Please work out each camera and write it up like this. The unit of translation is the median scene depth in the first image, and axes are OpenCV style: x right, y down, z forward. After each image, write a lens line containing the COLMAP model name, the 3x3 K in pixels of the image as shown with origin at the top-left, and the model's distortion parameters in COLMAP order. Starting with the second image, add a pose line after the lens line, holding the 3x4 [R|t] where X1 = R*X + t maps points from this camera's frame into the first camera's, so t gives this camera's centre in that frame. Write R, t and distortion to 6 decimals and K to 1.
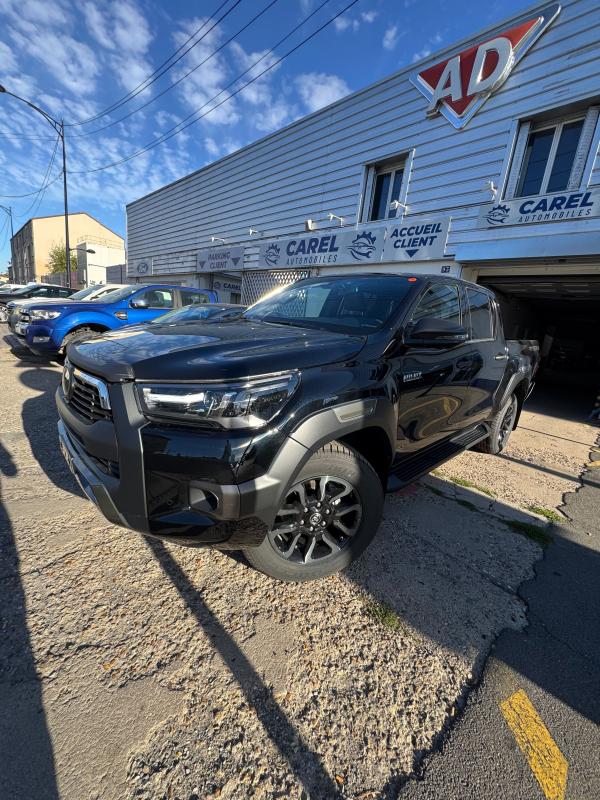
lens RADIAL K [[318.1, 0, 300.2], [0, 318.1, 398.4], [0, 0, 1]] dist [-0.001249, 0.000215]
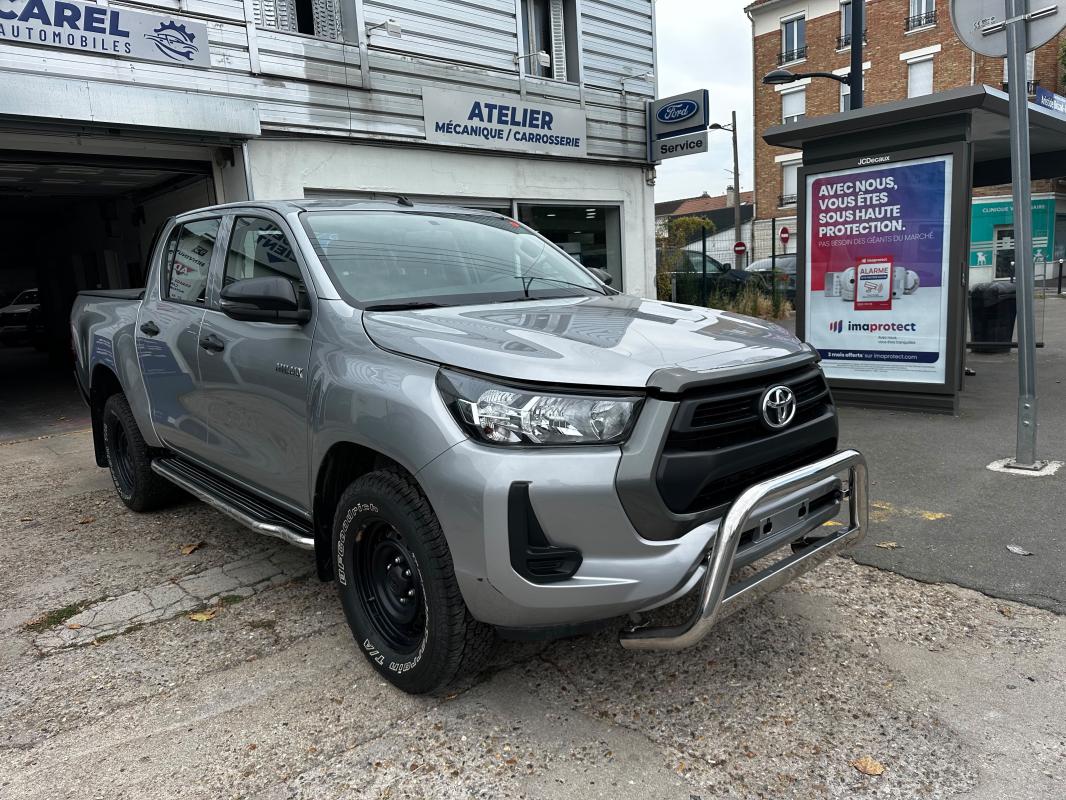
lens RADIAL K [[755.9, 0, 549.4], [0, 755.9, 415.9], [0, 0, 1]] dist [0.017199, -0.024335]
pose [[0.029282, -0.291208, 0.956212, -0.365681], [0.281051, 0.920428, 0.271703, -0.104540], [-0.959246, 0.260788, 0.108796, 0.223198]]
